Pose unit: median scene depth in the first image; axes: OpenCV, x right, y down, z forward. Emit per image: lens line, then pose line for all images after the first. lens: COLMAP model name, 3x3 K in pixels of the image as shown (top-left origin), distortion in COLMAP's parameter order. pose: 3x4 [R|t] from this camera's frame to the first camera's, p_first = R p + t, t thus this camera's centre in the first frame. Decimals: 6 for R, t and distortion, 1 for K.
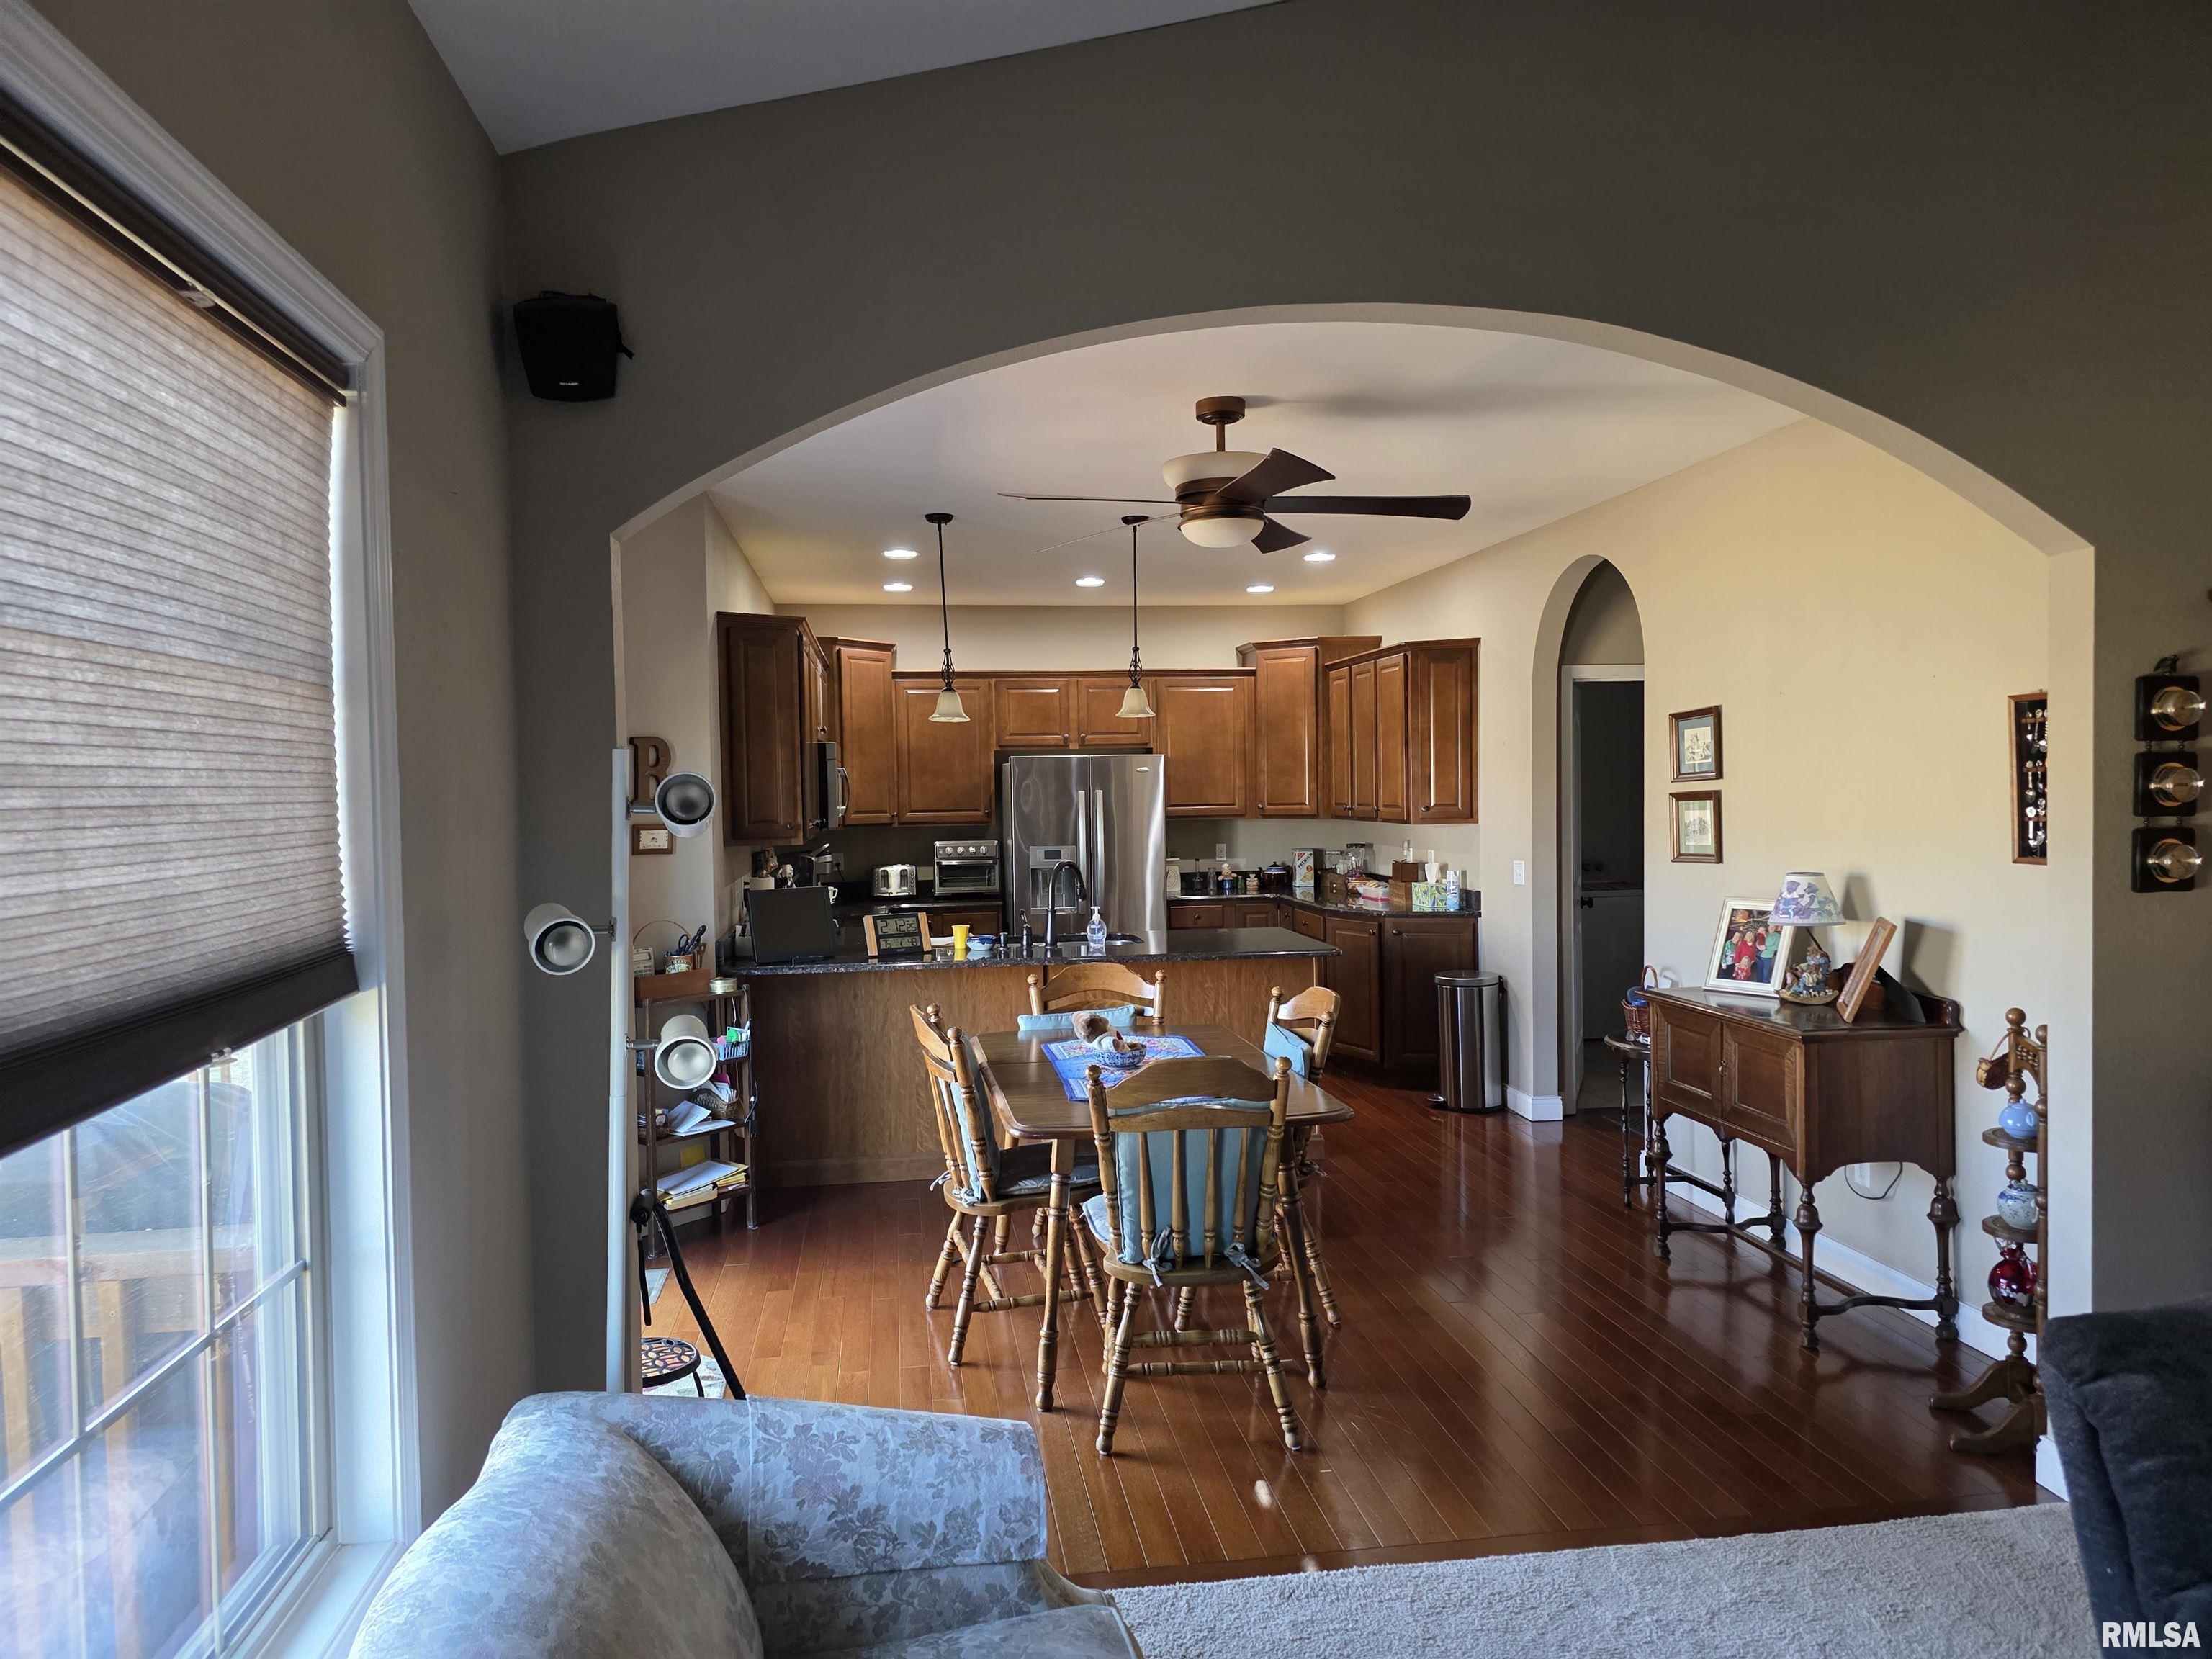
lens RADIAL K [[1486.2, 0, 1107.2], [0, 1486.2, 826.7], [0, 0, 1]] dist [0.067437, -0.059498]
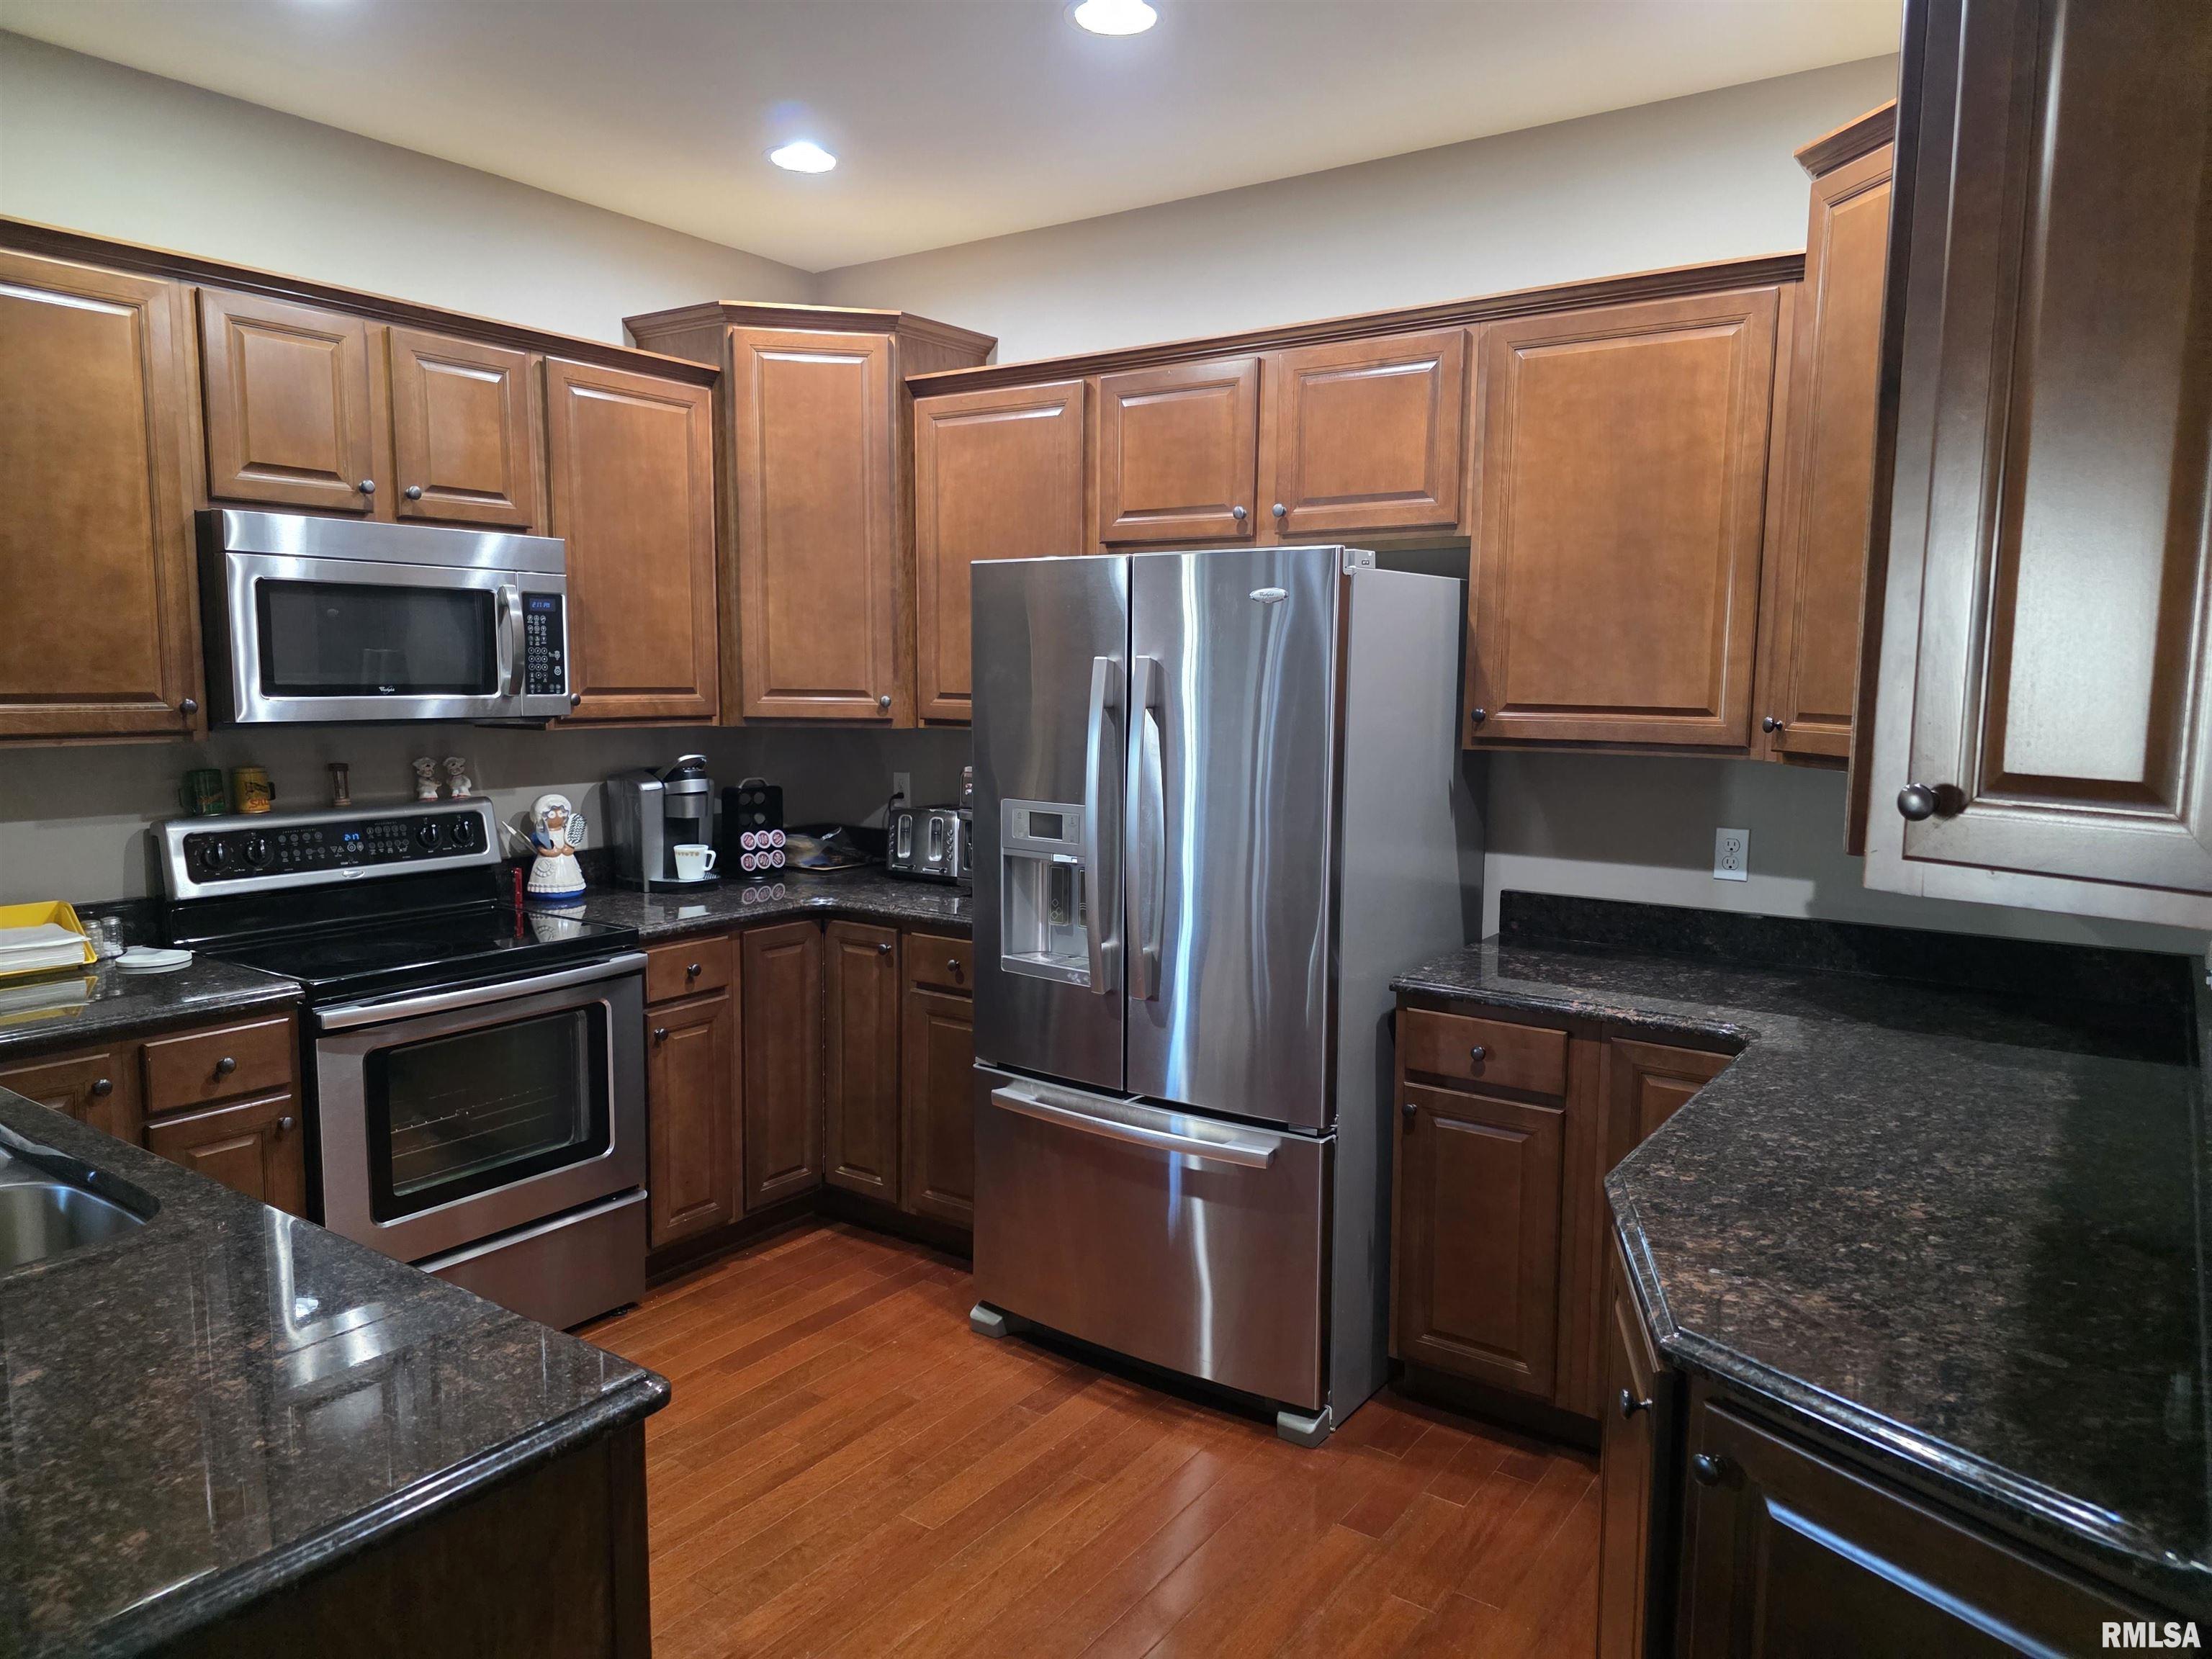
lens RADIAL K [[1486.2, 0, 1088.1], [0, 1486.2, 842.8], [0, 0, 1]] dist [0.067437, -0.059498]
pose [[0.715010, 0.109051, -0.690556, 0.220047], [-0.040430, 0.992556, 0.114881, -0.019353], [0.697944, -0.054222, 0.714097, 0.701635]]
